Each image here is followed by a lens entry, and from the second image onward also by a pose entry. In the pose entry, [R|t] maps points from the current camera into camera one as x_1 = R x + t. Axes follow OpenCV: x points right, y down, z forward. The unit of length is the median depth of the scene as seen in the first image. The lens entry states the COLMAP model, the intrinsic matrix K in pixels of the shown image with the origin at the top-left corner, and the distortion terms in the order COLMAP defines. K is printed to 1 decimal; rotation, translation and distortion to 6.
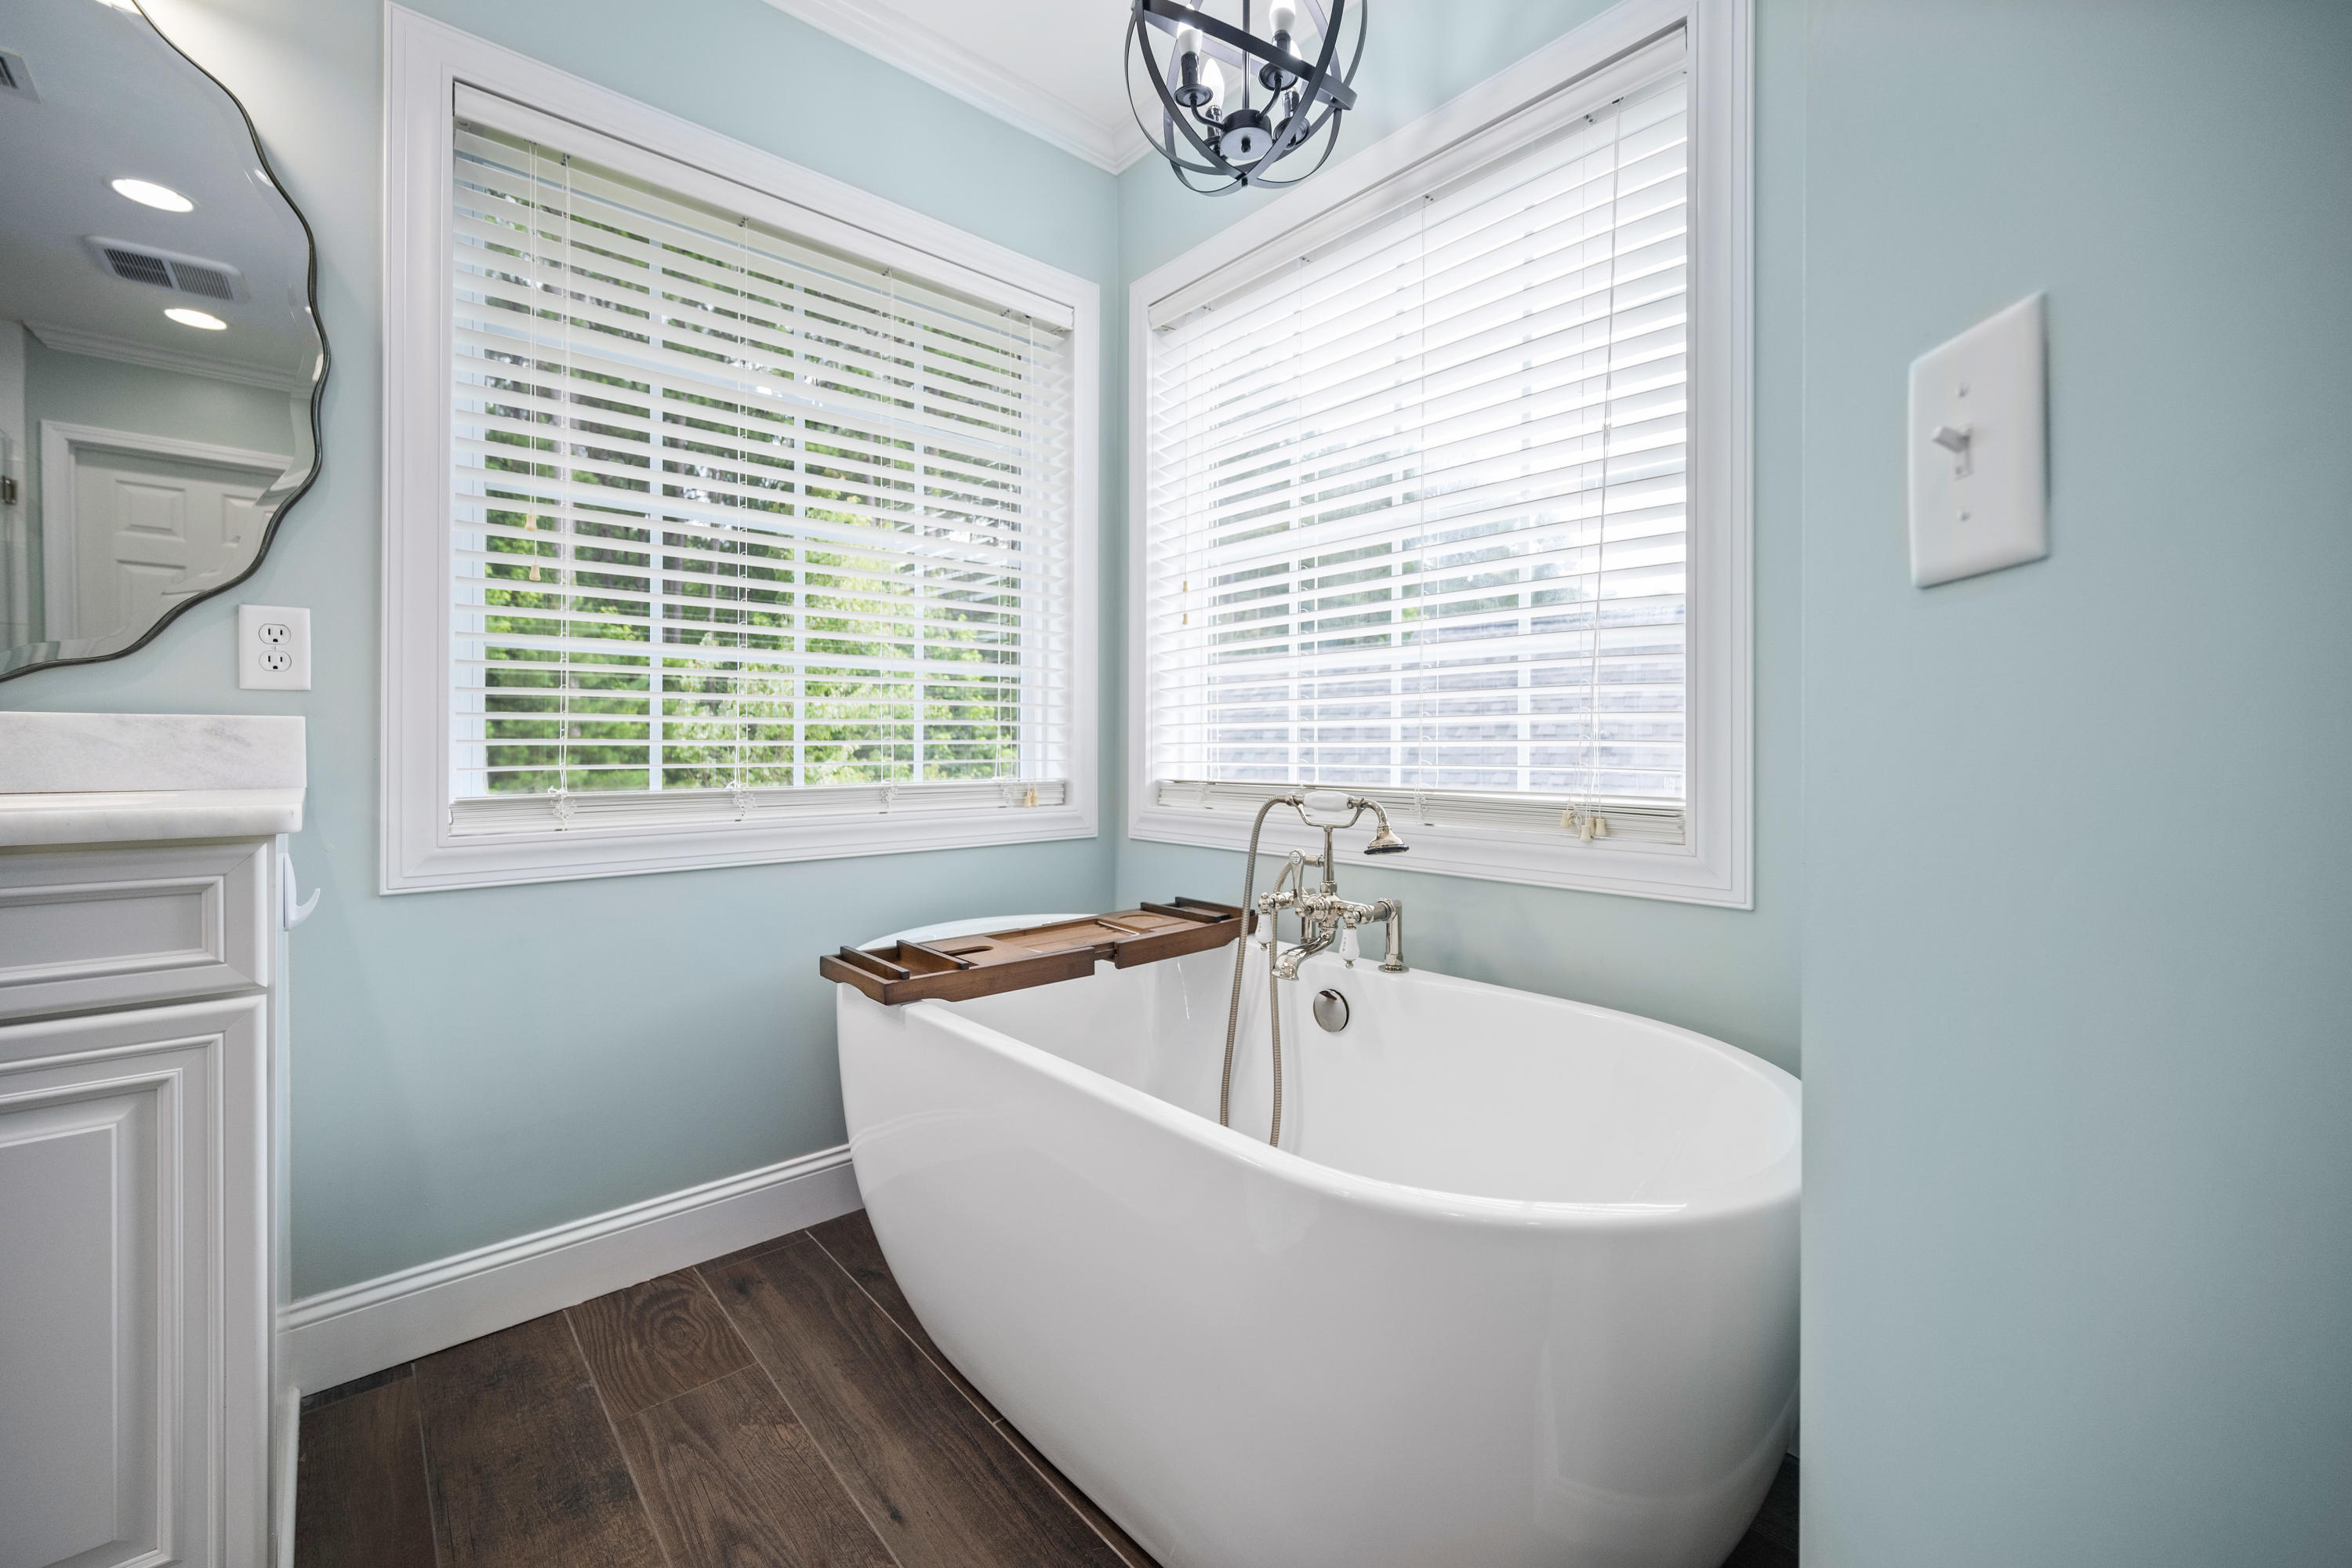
lens RADIAL K [[961.7, 0, 1177.8], [0, 961.7, 754.1], [0, 0, 1]] dist [-0.002181, -0.000445]
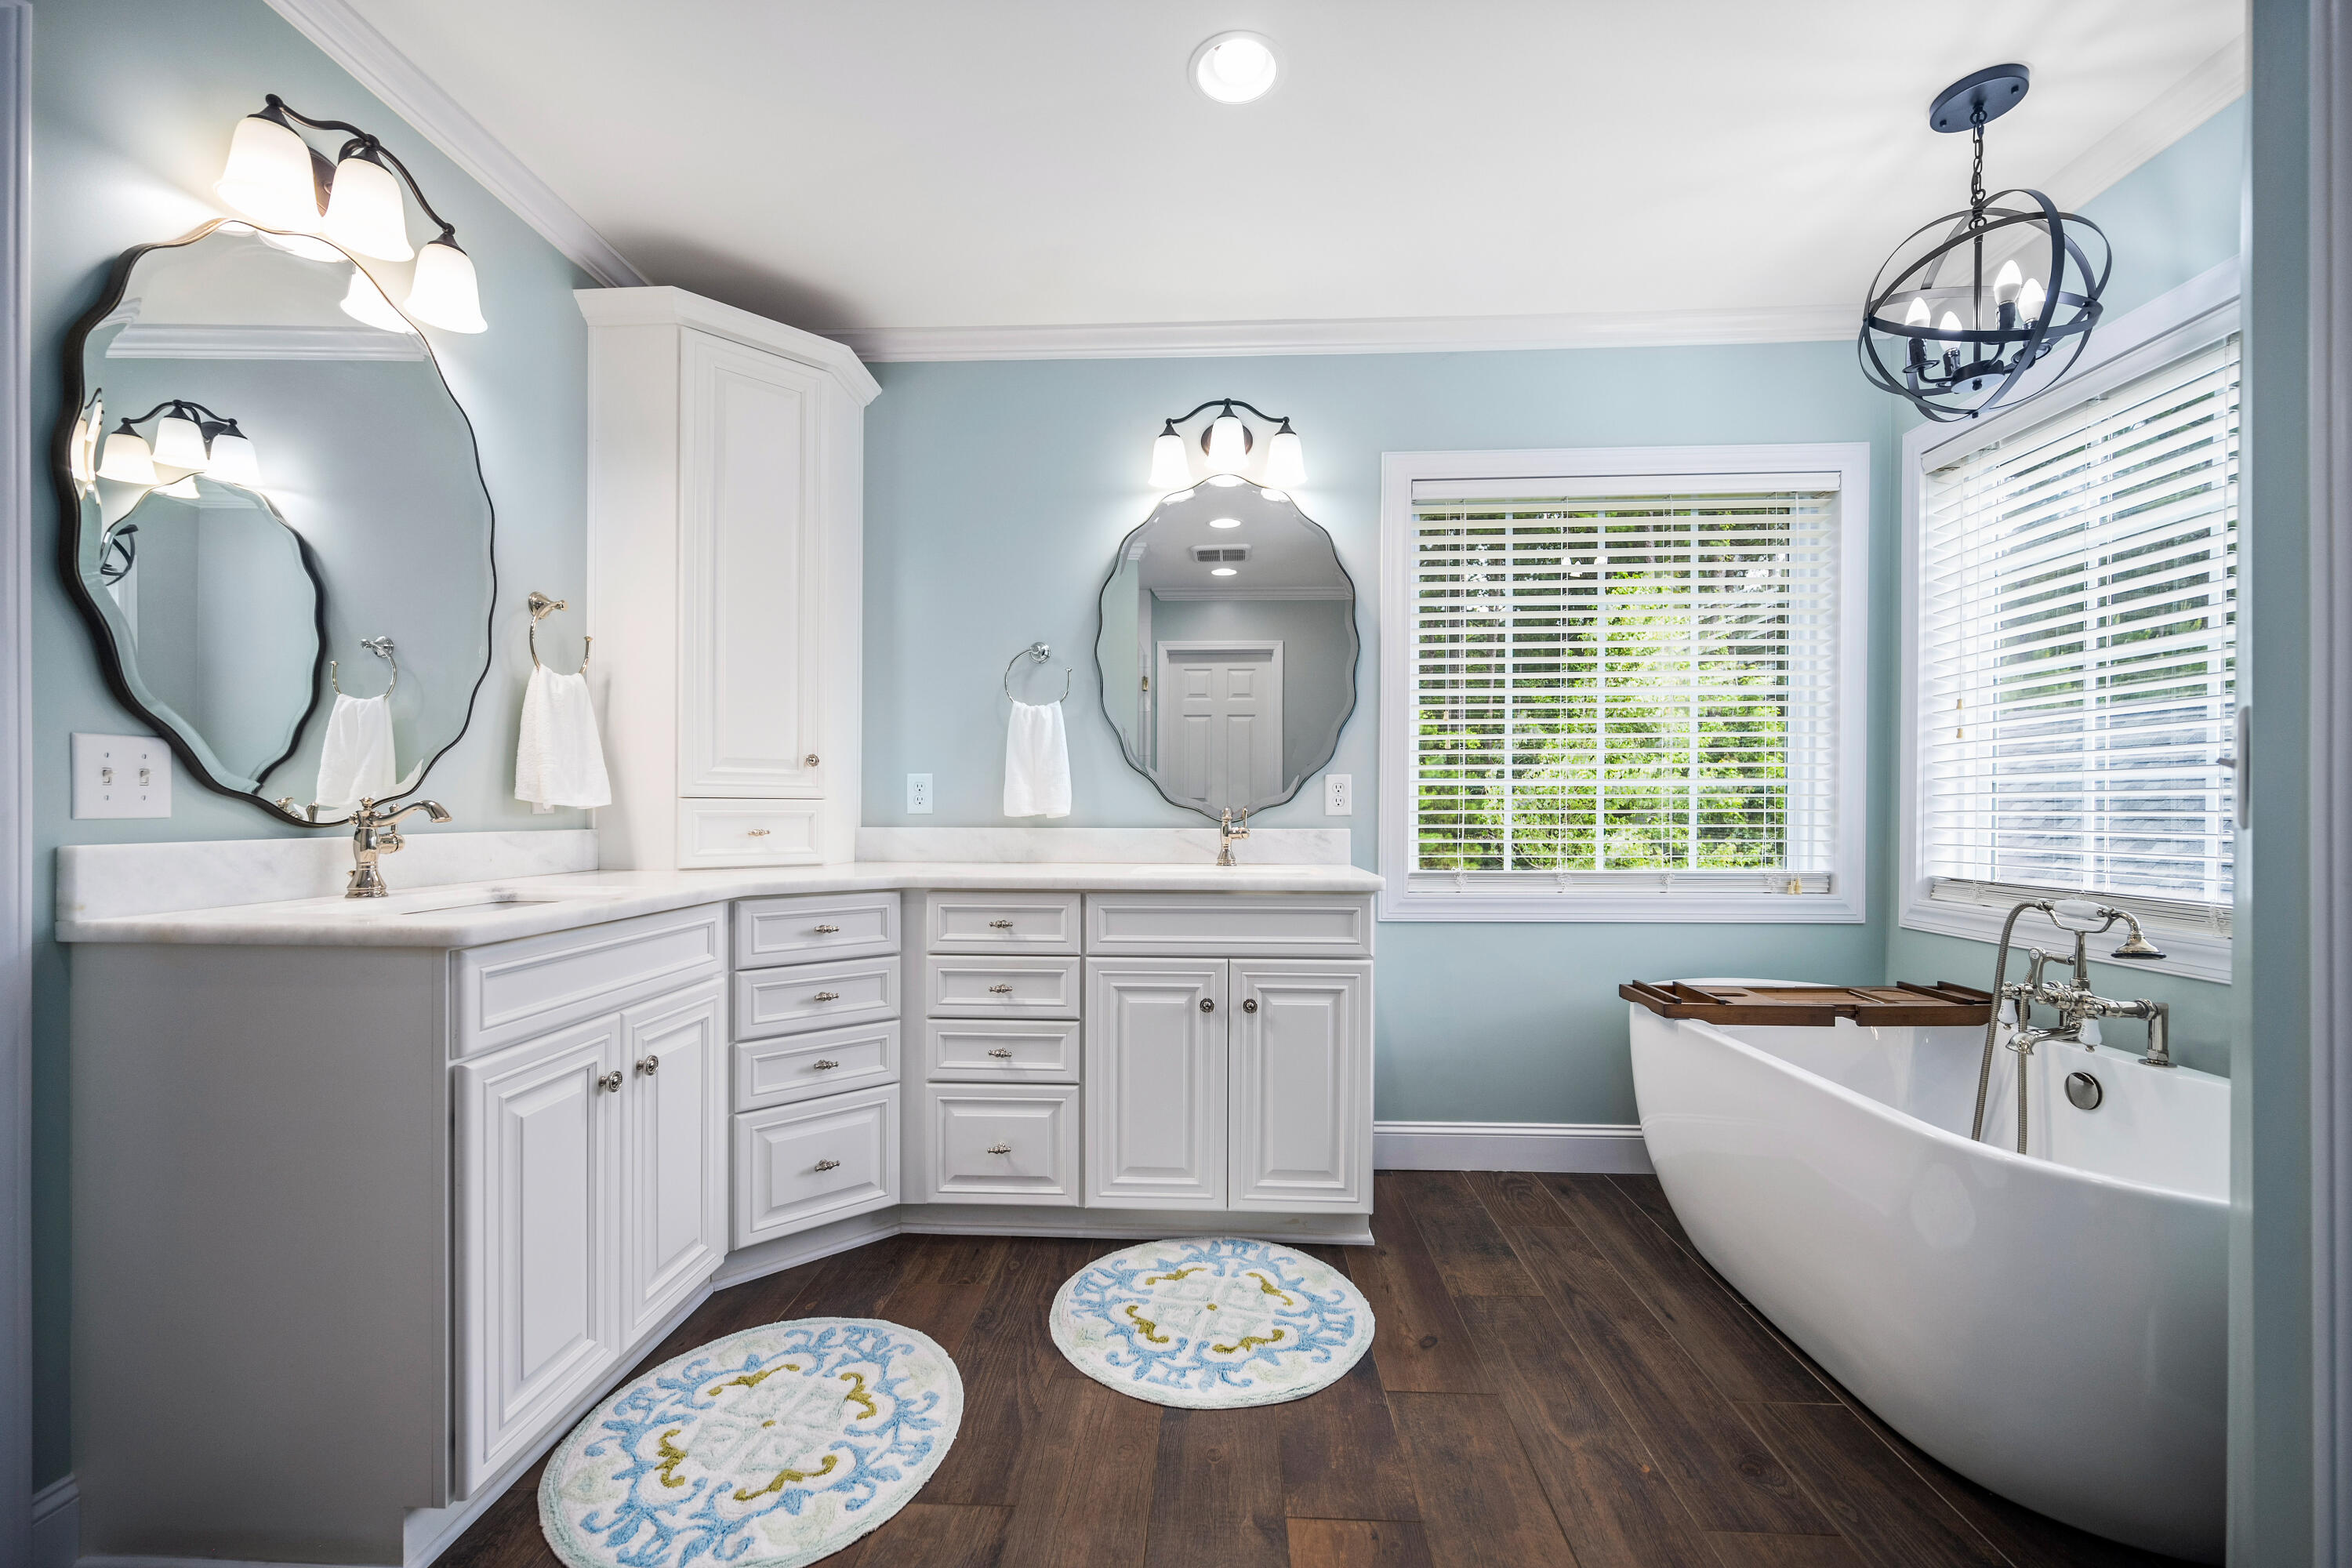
lens RADIAL K [[954.3, 0, 1153.7], [0, 954.3, 812.9], [0, 0, 1]] dist [-0.002371, -0.000440]
pose [[0.705672, 0.003980, -0.708528, 0.179315], [-0.005723, 0.999984, -0.000084, -0.059610], [0.708516, 0.004114, 0.705683, -0.593647]]
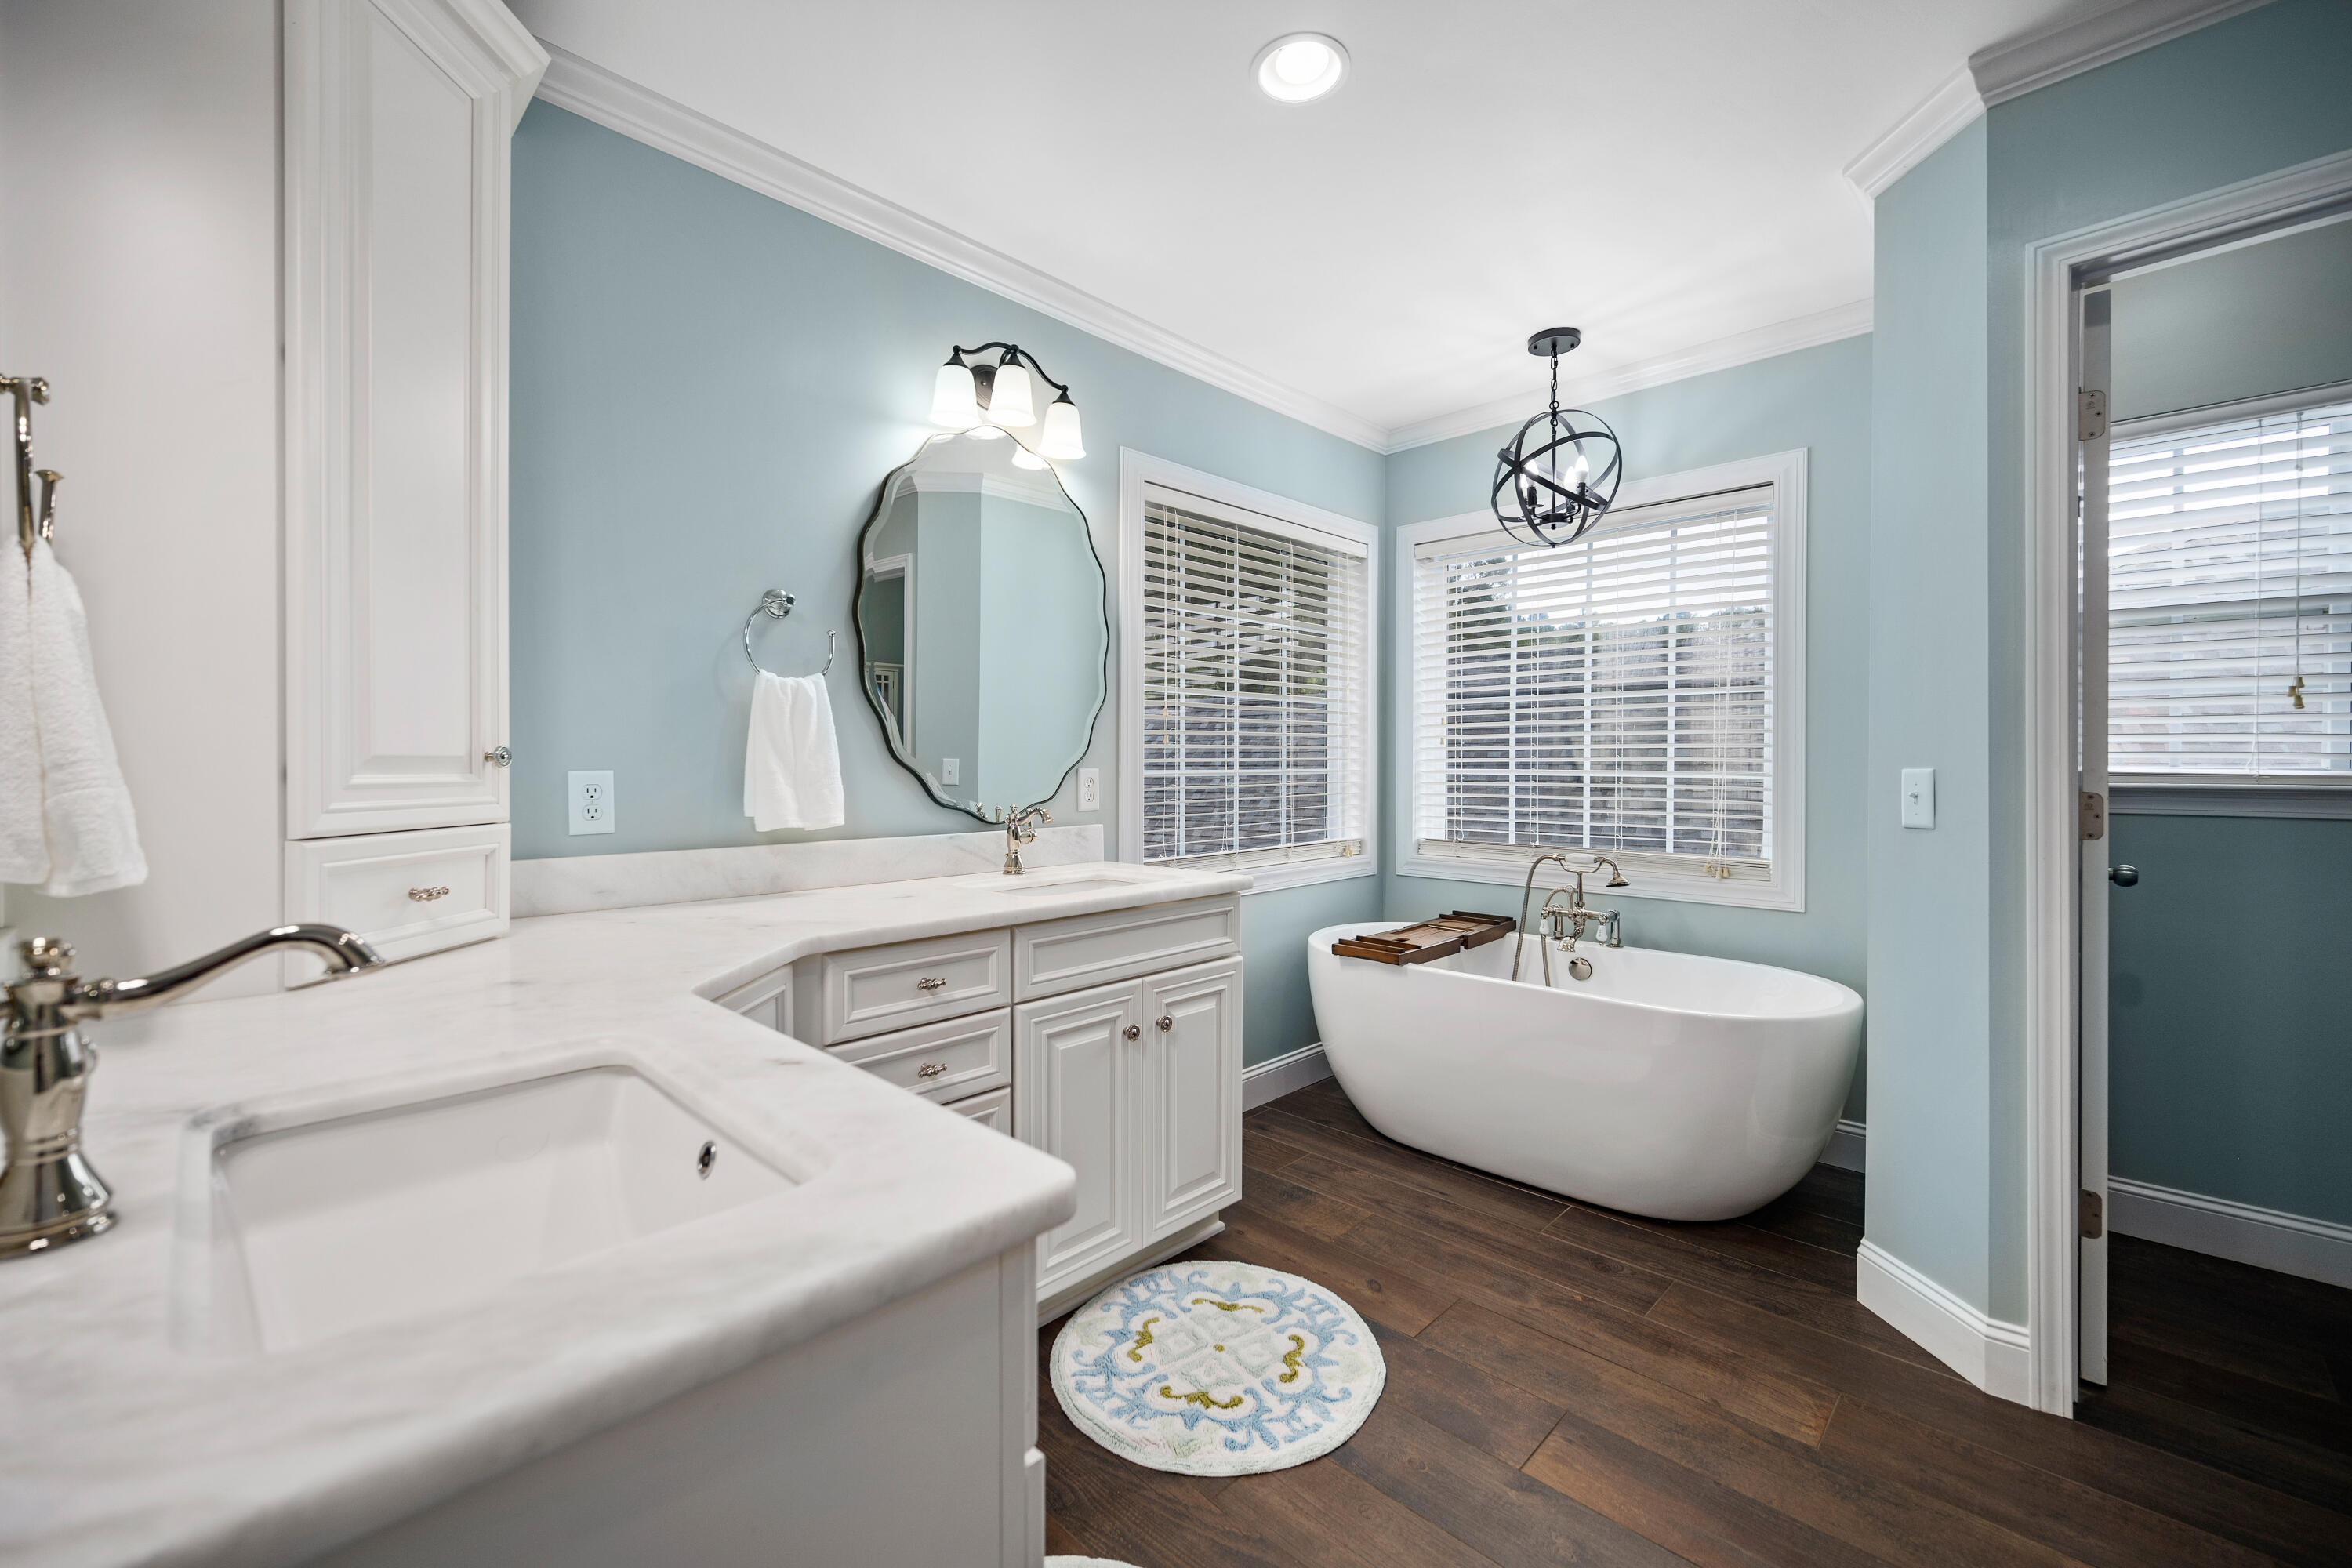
lens RADIAL K [[972.7, 0, 1184.3], [0, 972.7, 773.0], [0, 0, 1]] dist [-0.000932, -0.000137]
pose [[0.997039, -0.002535, 0.076861, -0.762288], [0.002082, 0.999980, 0.005976, -0.132400], [-0.076874, -0.005798, 0.997024, -0.846136]]
